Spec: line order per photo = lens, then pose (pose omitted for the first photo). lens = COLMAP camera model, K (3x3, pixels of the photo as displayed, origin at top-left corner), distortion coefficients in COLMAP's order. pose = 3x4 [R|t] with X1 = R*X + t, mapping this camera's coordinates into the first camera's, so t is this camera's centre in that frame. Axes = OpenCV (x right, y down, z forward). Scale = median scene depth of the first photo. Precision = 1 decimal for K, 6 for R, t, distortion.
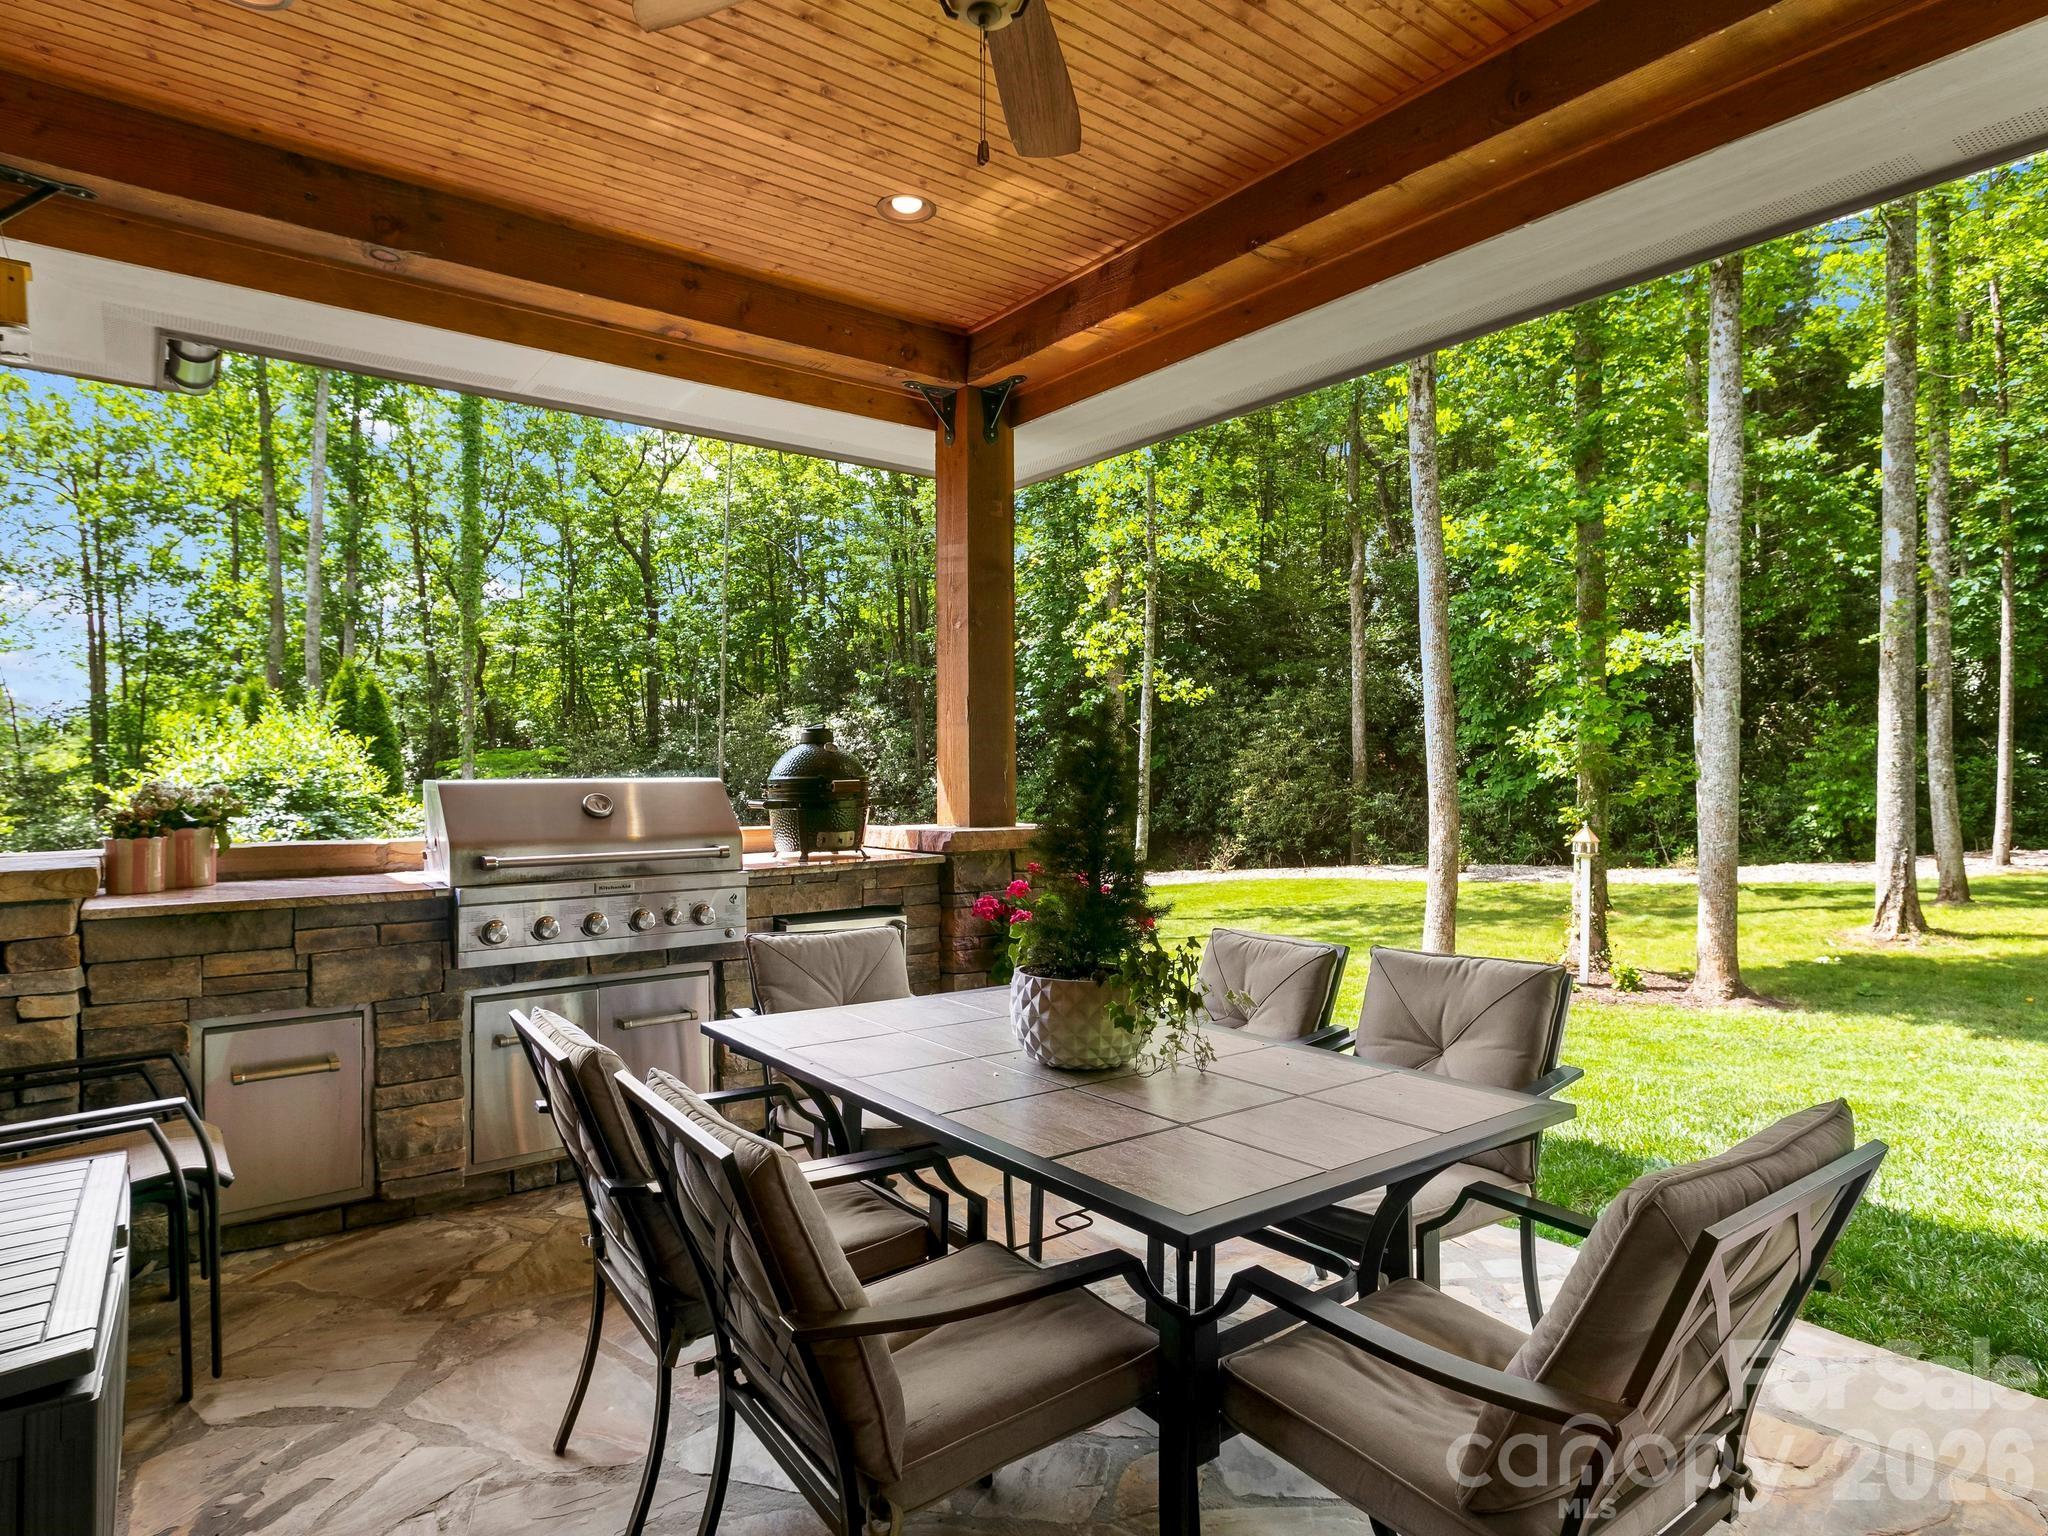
lens RADIAL K [[1114.2, 0, 1032.0], [0, 1114.2, 768.9], [0, 0, 1]] dist [-0.002047, 0.003422]
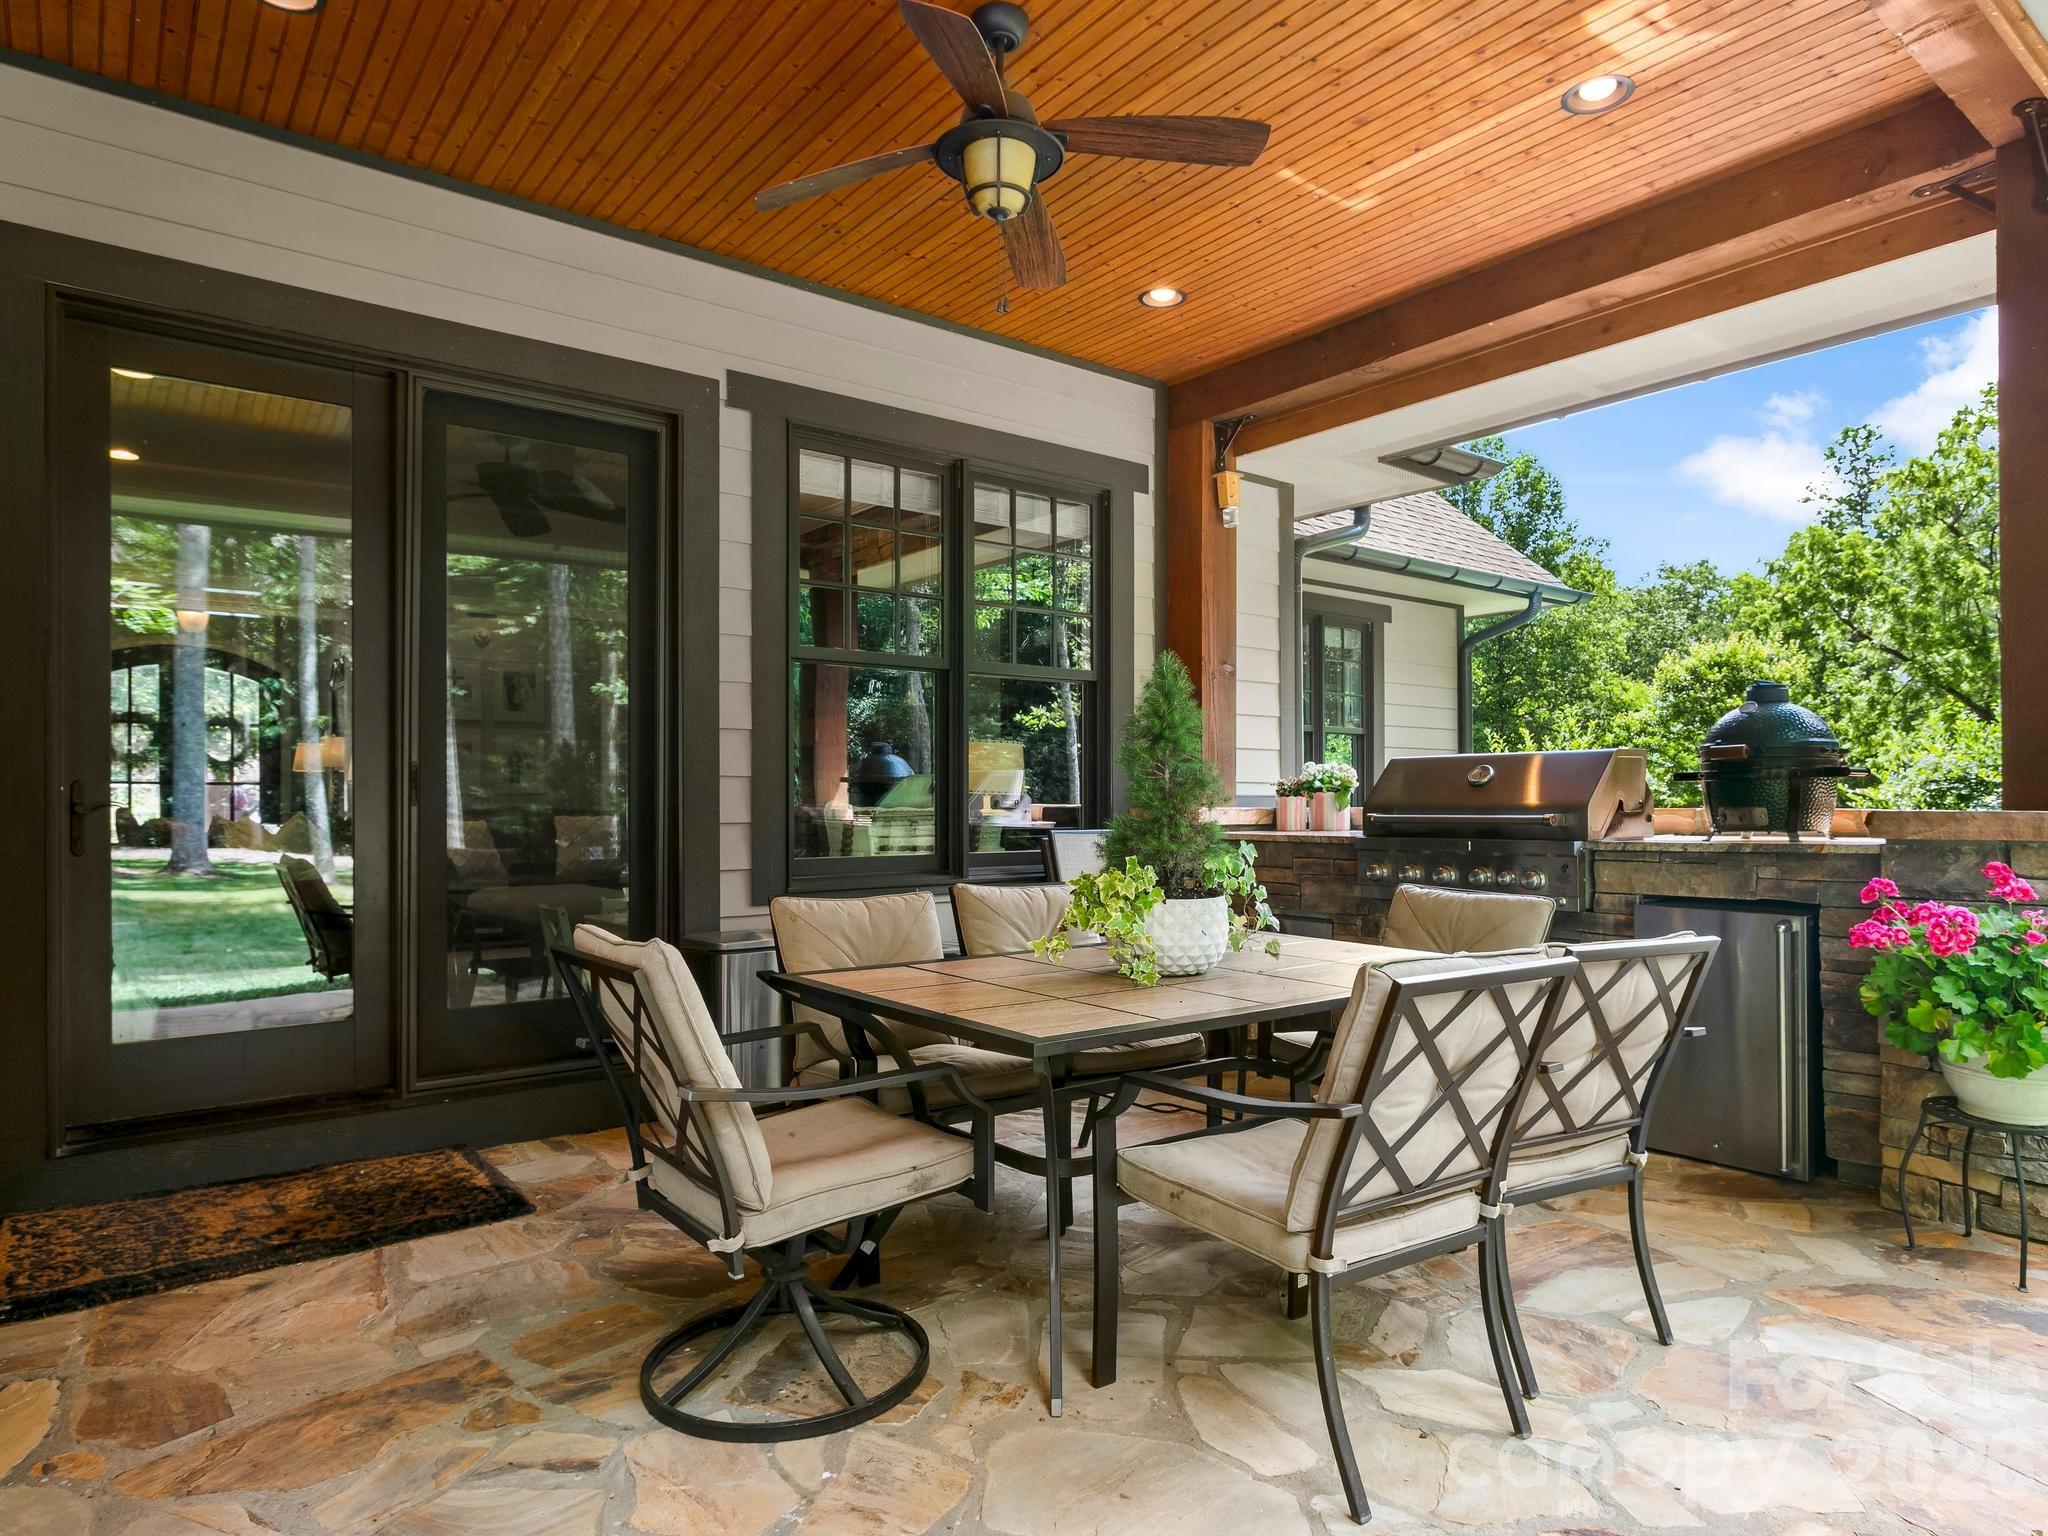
lens RADIAL K [[1202.1, 0, 1026.3], [0, 1202.1, 774.6], [0, 0, 1]] dist [0.000120, -0.000350]
pose [[0.027290, -0.019288, -0.999441, 0.778508], [-0.000921, 0.999813, -0.019320, 0.054999], [0.999627, 0.001448, 0.027268, 0.488808]]
